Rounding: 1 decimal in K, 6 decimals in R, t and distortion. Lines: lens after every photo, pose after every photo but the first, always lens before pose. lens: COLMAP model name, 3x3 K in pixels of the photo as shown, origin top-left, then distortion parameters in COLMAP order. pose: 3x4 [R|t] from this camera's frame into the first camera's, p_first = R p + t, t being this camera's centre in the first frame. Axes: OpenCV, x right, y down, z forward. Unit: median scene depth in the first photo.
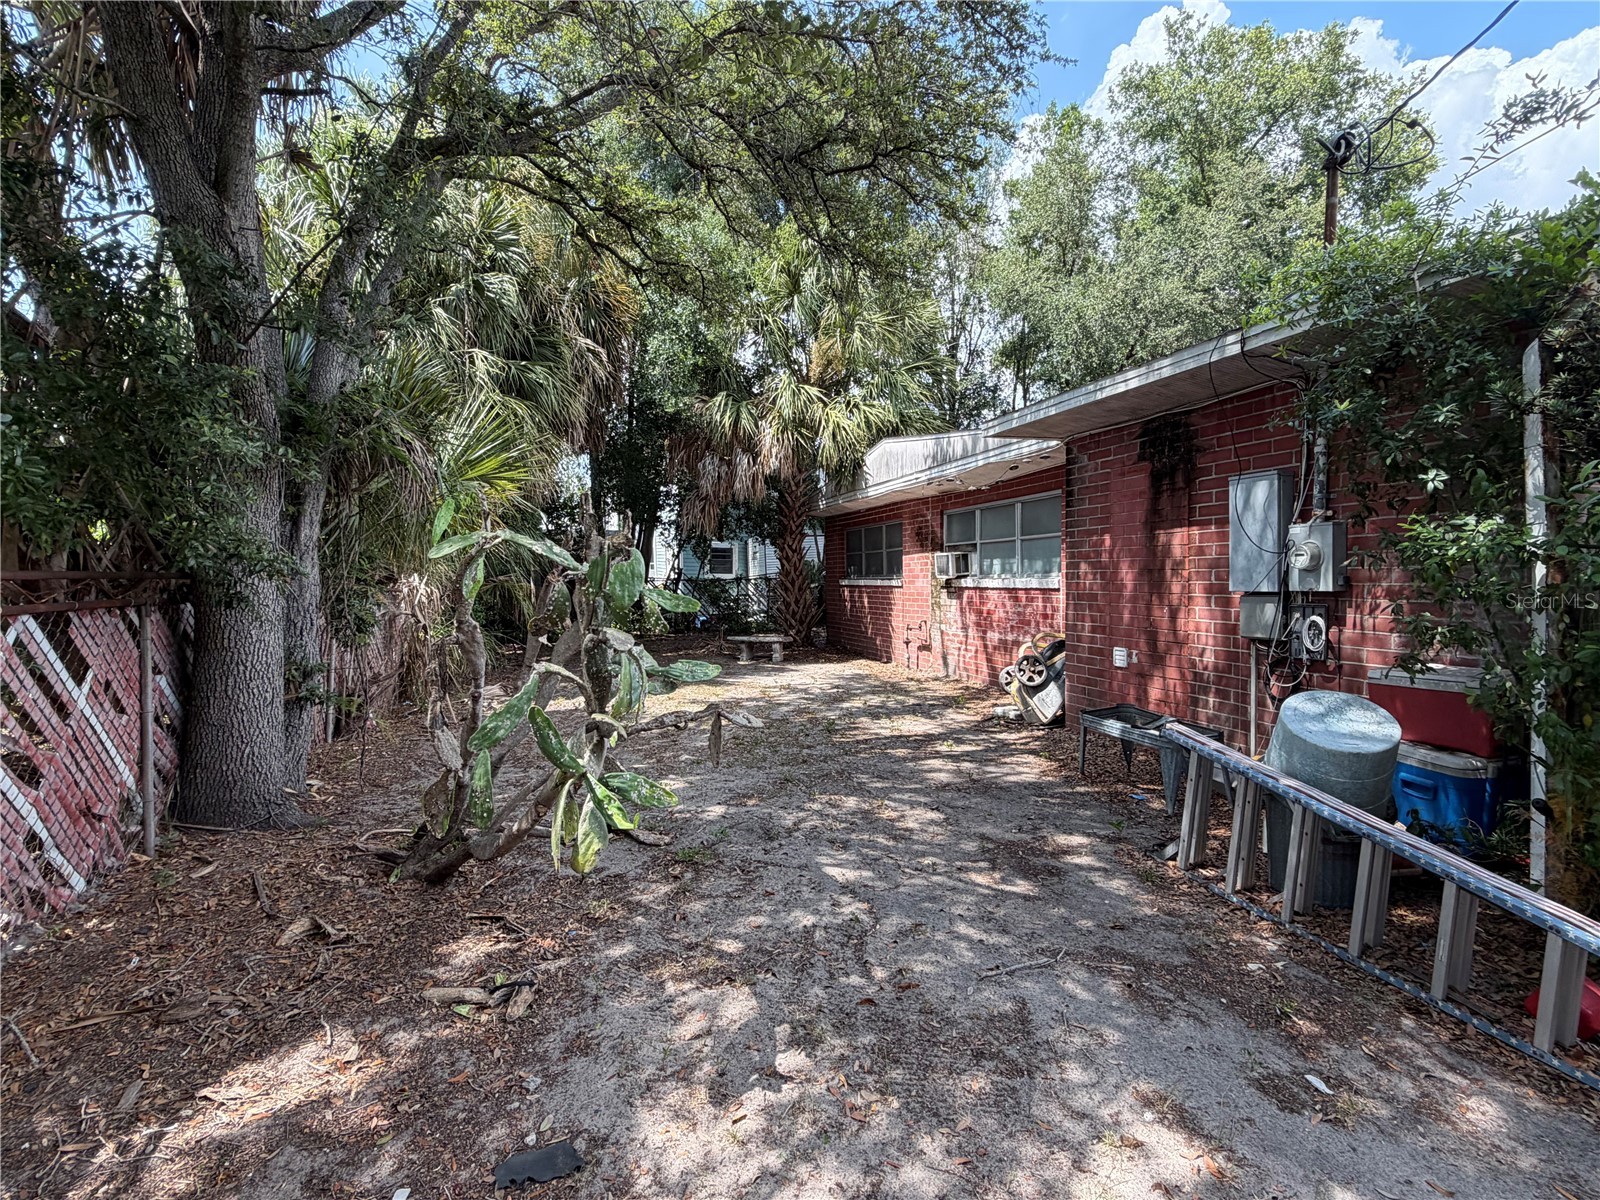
lens RADIAL K [[792.6, 0, 800.3], [0, 792.6, 593.7], [0, 0, 1]] dist [0.000425, -0.001334]
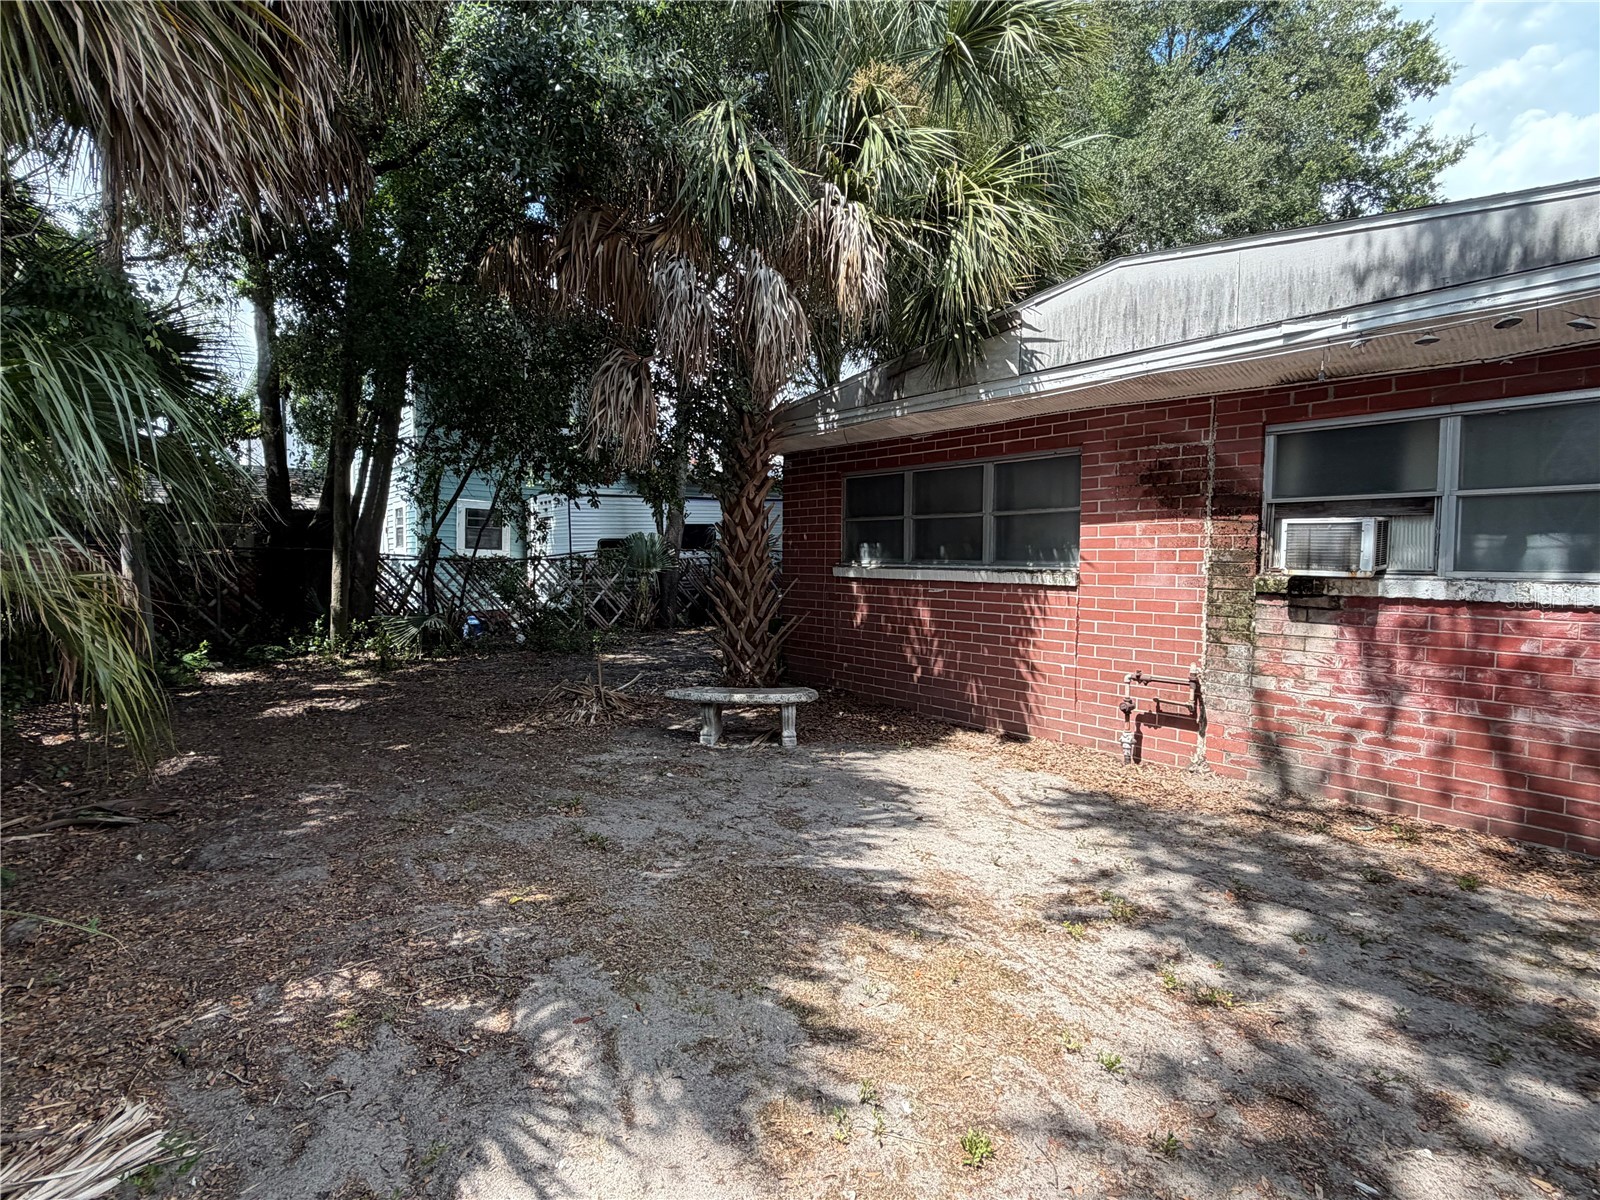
lens RADIAL K [[792.6, 0, 799.6], [0, 792.6, 603.5], [0, 0, 1]] dist [0.000425, -0.001334]
pose [[0.925509, -0.008637, 0.378628, -0.238236], [-0.007001, 0.999179, 0.039907, -0.019253], [-0.378662, -0.039585, 0.924688, 0.678409]]
